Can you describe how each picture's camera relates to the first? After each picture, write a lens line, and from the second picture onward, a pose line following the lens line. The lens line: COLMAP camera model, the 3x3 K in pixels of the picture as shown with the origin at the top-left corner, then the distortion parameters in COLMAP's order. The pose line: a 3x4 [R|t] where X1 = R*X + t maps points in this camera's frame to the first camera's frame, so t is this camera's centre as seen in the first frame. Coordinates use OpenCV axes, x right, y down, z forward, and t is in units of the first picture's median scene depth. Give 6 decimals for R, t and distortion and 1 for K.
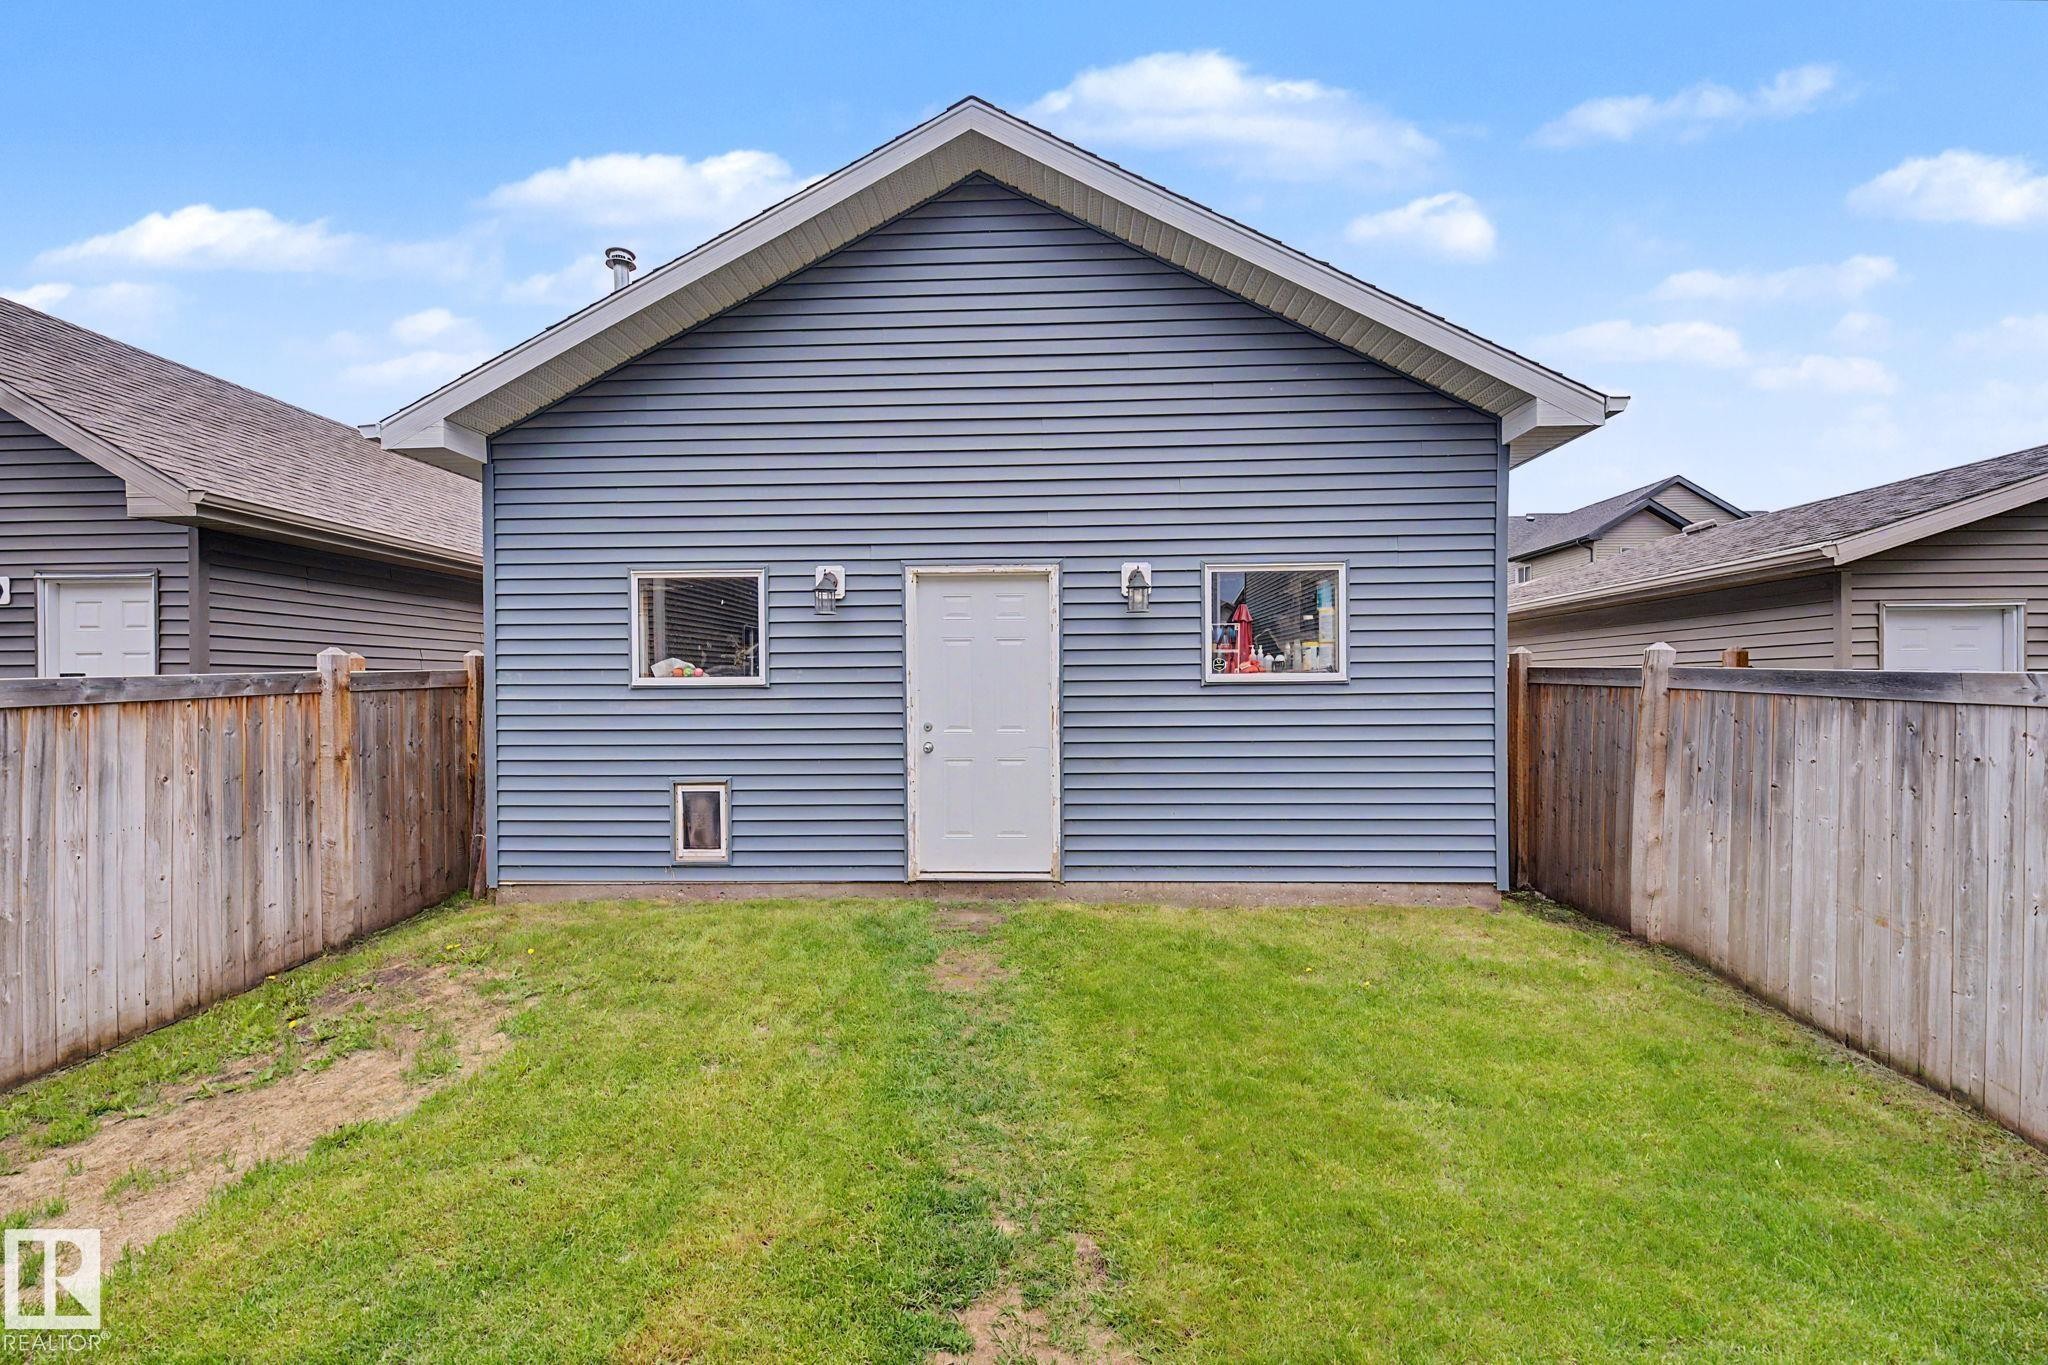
lens RADIAL K [[869.9, 0, 1026.0], [0, 869.9, 691.3], [0, 0, 1]] dist [-0.010190, -0.000089]
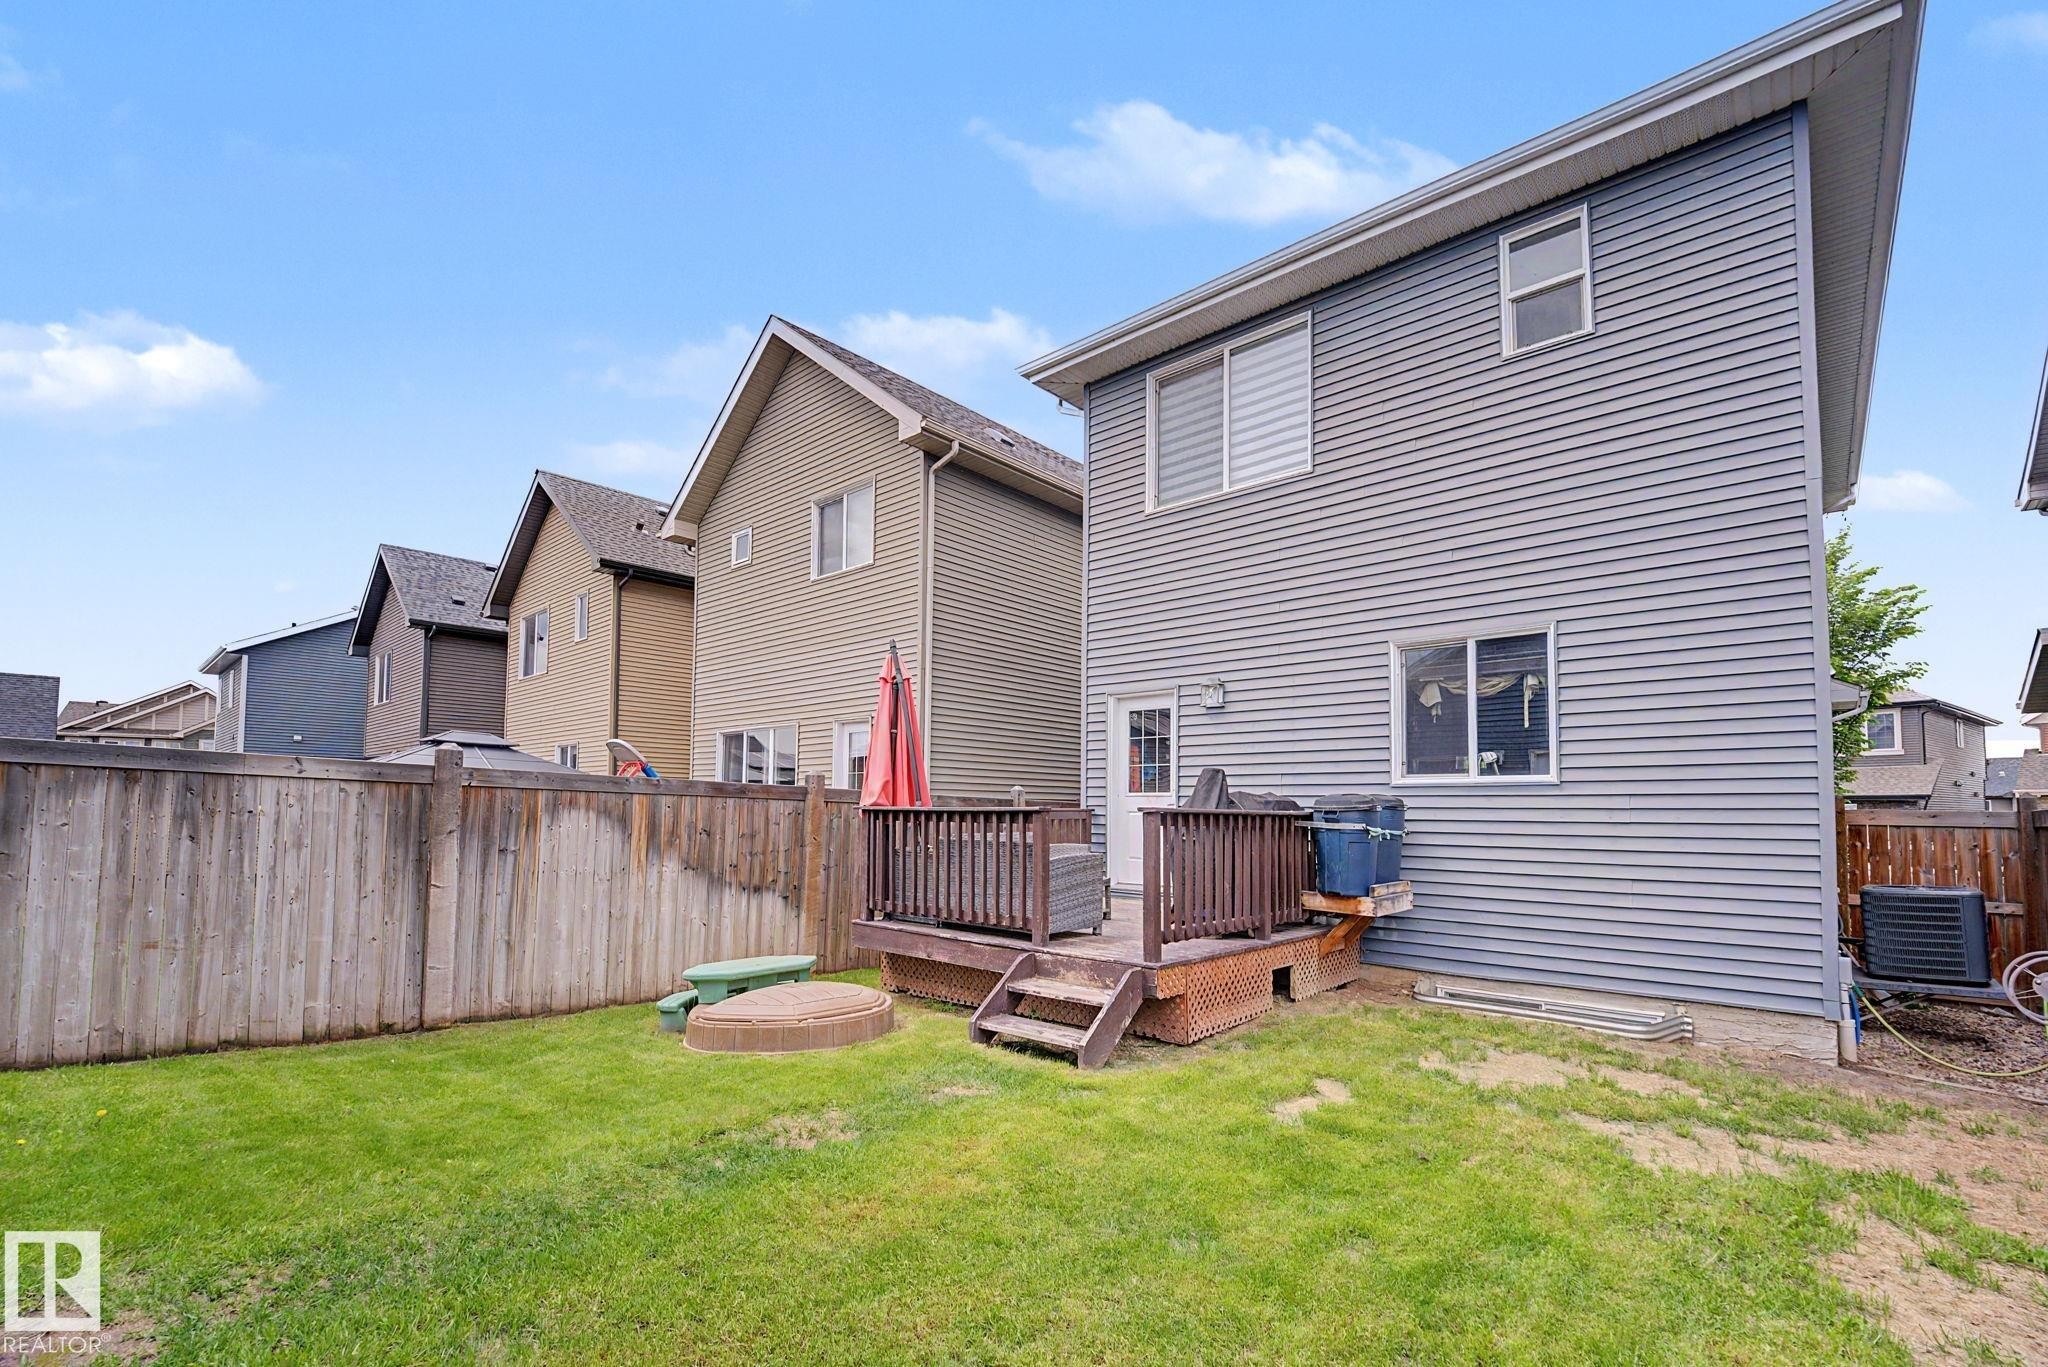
lens RADIAL K [[876.5, 0, 1024.0], [0, 876.5, 683.5], [0, 0, 1]] dist [0.023376, -0.000066]
pose [[-0.777444, 0.090031, 0.622475, -0.927966], [-0.001073, 0.989511, -0.144456, 0.078063], [-0.628951, -0.112974, -0.769193, 1.326747]]
